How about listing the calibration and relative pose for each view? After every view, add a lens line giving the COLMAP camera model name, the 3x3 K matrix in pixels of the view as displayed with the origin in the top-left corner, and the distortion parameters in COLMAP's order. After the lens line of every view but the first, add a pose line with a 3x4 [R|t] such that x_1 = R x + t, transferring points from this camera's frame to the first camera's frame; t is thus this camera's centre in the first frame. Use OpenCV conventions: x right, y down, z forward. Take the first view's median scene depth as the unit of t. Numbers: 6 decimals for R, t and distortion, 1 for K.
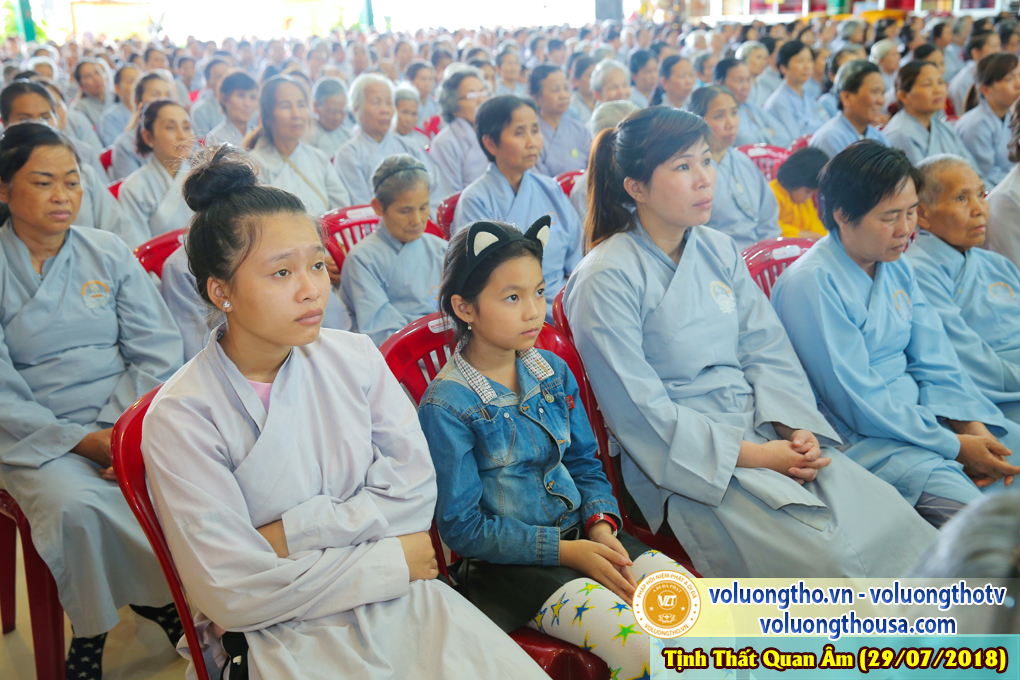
lens RADIAL K [[1215.3, 0, 510.0], [0, 1215.3, 340.0], [0, 0, 1]] dist [0.016531, 0.020505]
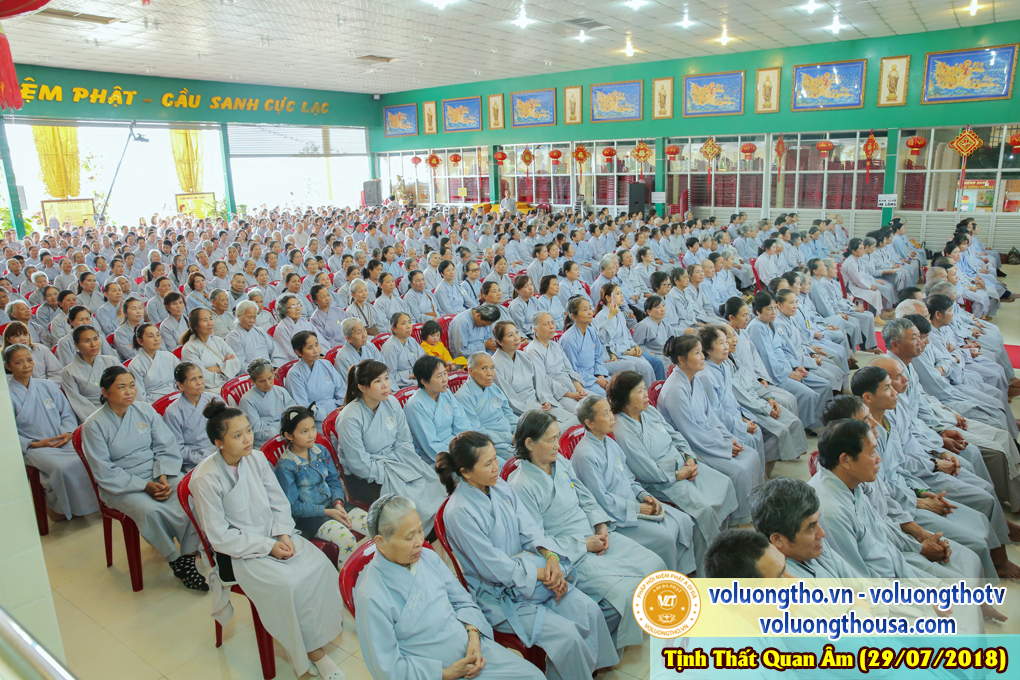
lens RADIAL K [[719.7, 0, 510.0], [0, 719.7, 340.0], [0, 0, 1]] dist [-0.119358, 0.099568]
pose [[0.966211, -0.045881, 0.253636, 0.053233], [0.059384, 0.997182, -0.045837, -0.138896], [-0.250818, 0.059350, 0.966213, -0.808227]]
